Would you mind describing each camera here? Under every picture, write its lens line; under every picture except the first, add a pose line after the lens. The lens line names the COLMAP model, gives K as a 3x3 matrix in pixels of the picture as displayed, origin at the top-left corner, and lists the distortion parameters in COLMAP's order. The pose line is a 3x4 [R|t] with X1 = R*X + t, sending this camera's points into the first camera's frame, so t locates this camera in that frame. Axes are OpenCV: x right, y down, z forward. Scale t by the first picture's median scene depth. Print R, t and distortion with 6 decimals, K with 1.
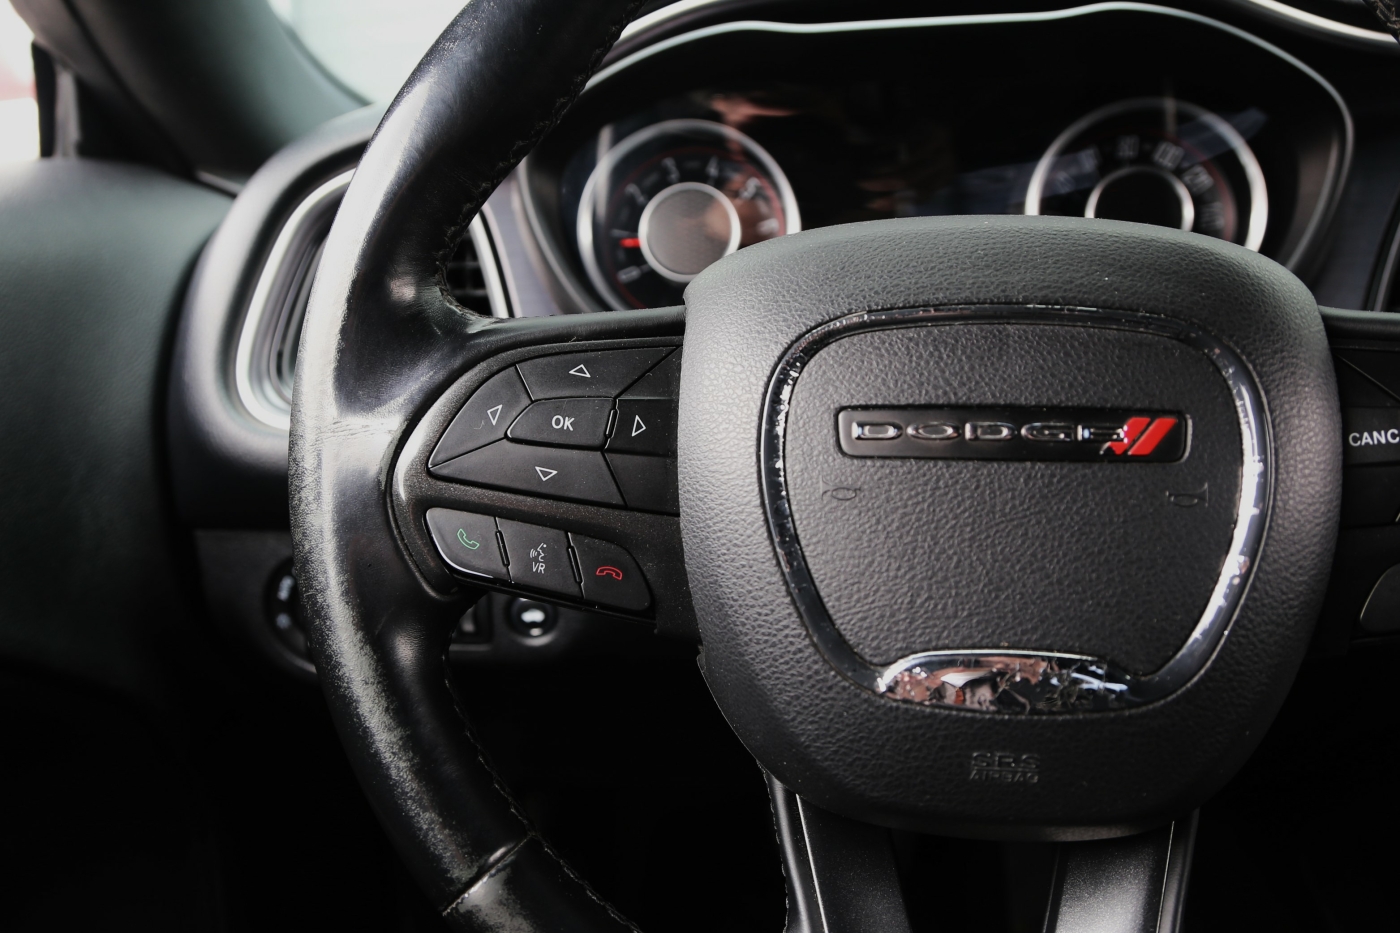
lens RADIAL K [[1109.2, 0, 653.5], [0, 1109.2, 427.6], [0, 0, 1]] dist [-0.073334, -0.000464]
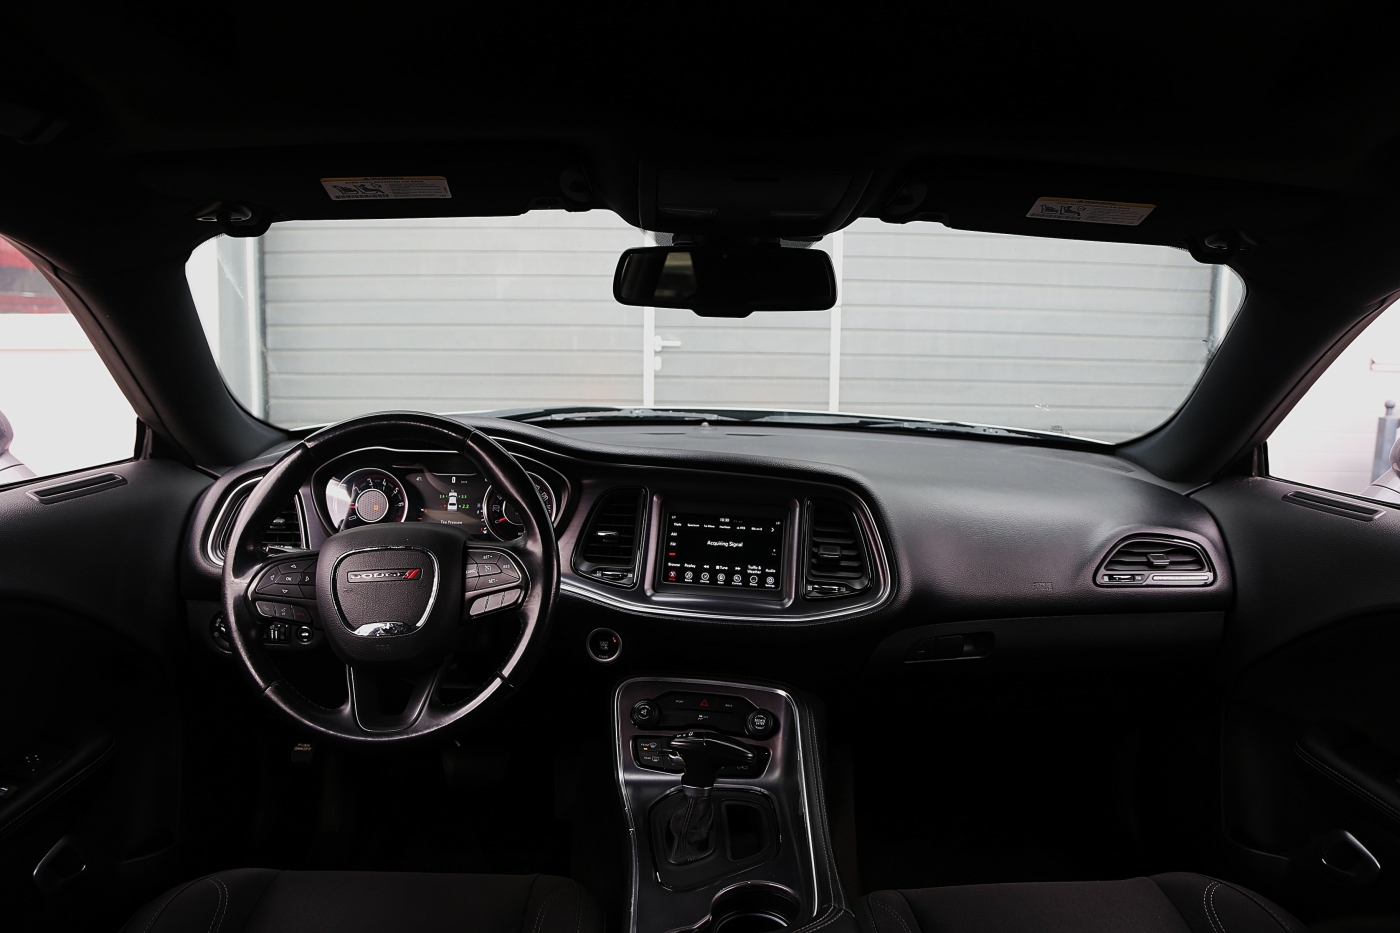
lens RADIAL K [[927.4, 0, 700.0], [0, 927.4, 466.5], [0, 0, 1]] dist [-0.136813, 0.069195]
pose [[0.987701, 0.049693, 0.148246, 0.550436], [-0.029380, 0.990247, -0.136186, 0.020234], [-0.153568, 0.130156, 0.979529, -1.556992]]
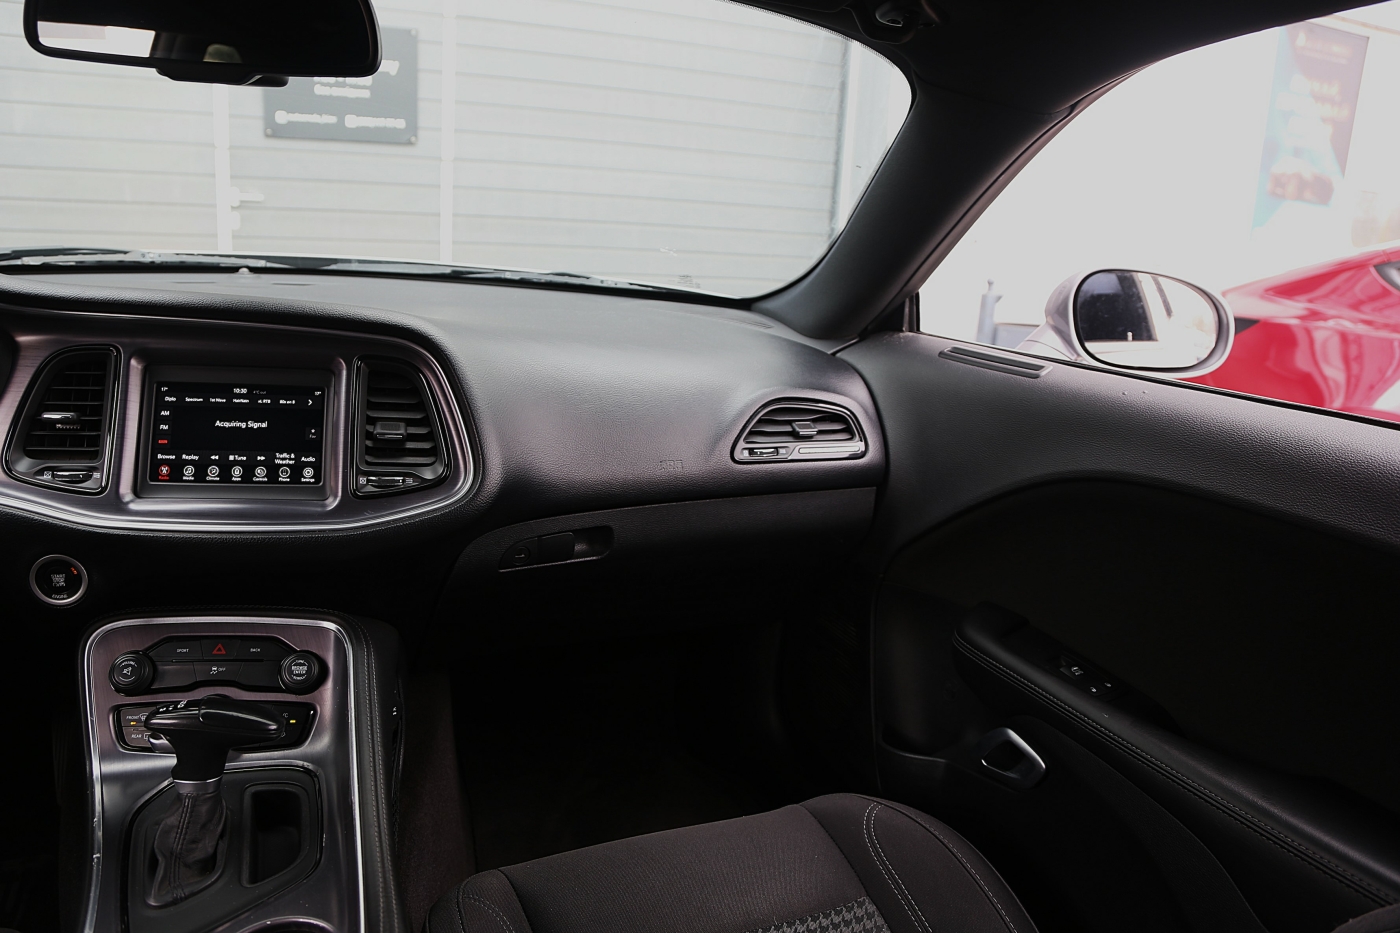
lens RADIAL K [[956.7, 0, 661.7], [0, 956.7, 461.8], [0, 0, 1]] dist [-0.118751, 0.055683]
pose [[0.876440, -0.012467, 0.481349, 0.832663], [0.023998, 0.999553, -0.017807, 0.007587], [-0.480912, 0.027158, 0.876348, -1.055892]]
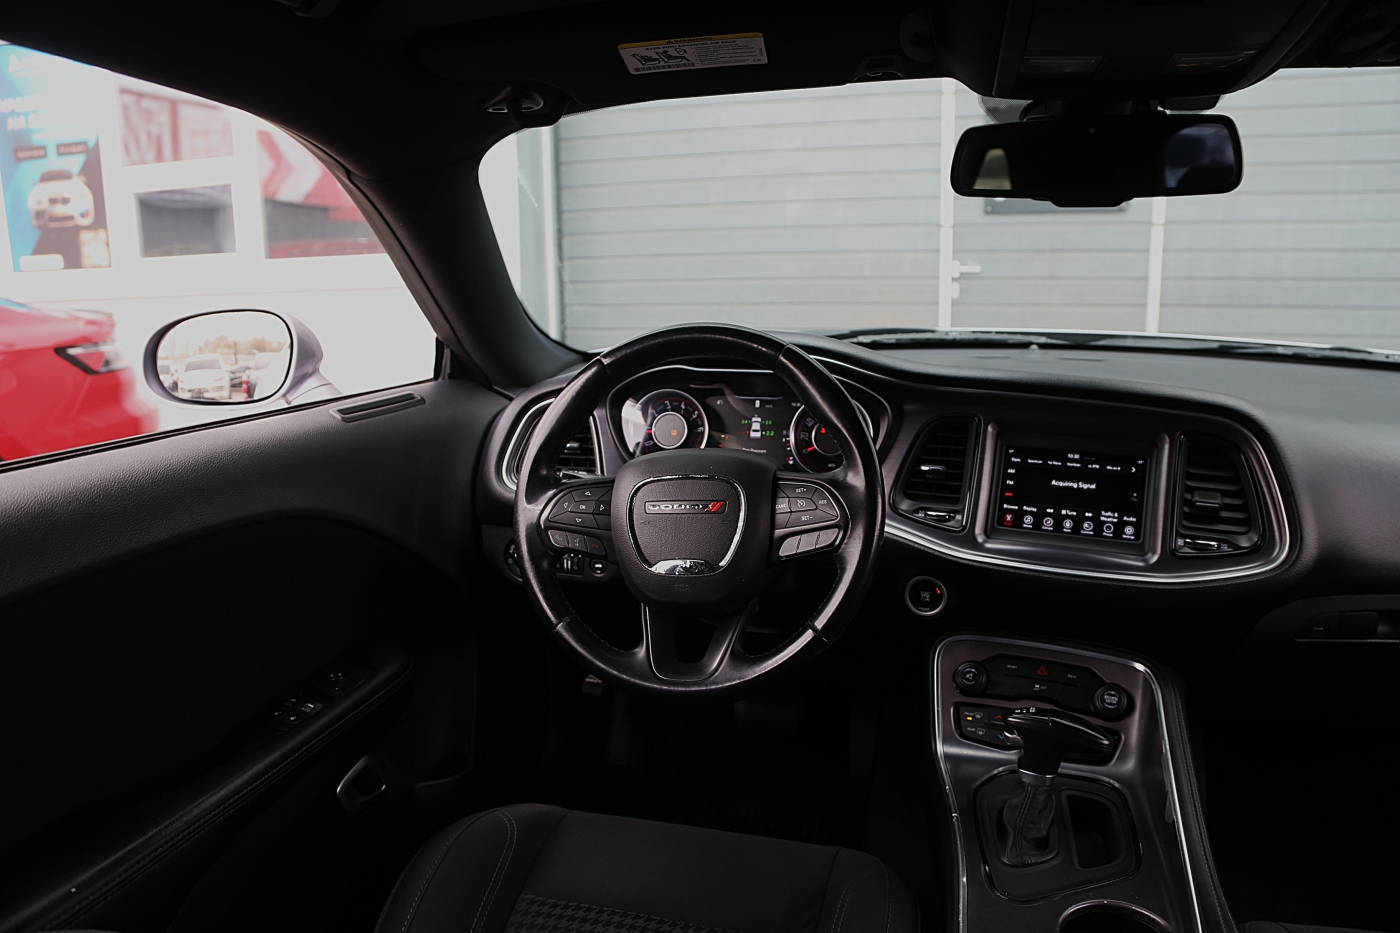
lens RADIAL K [[927.4, 0, 700.0], [0, 927.4, 466.5], [0, 0, 1]] dist [-0.136813, 0.069195]
pose [[0.986387, 0.071732, -0.147972, 0.467019], [-0.079799, 0.995590, -0.049317, 0.012952], [0.143782, 0.060454, 0.987761, -1.255207]]
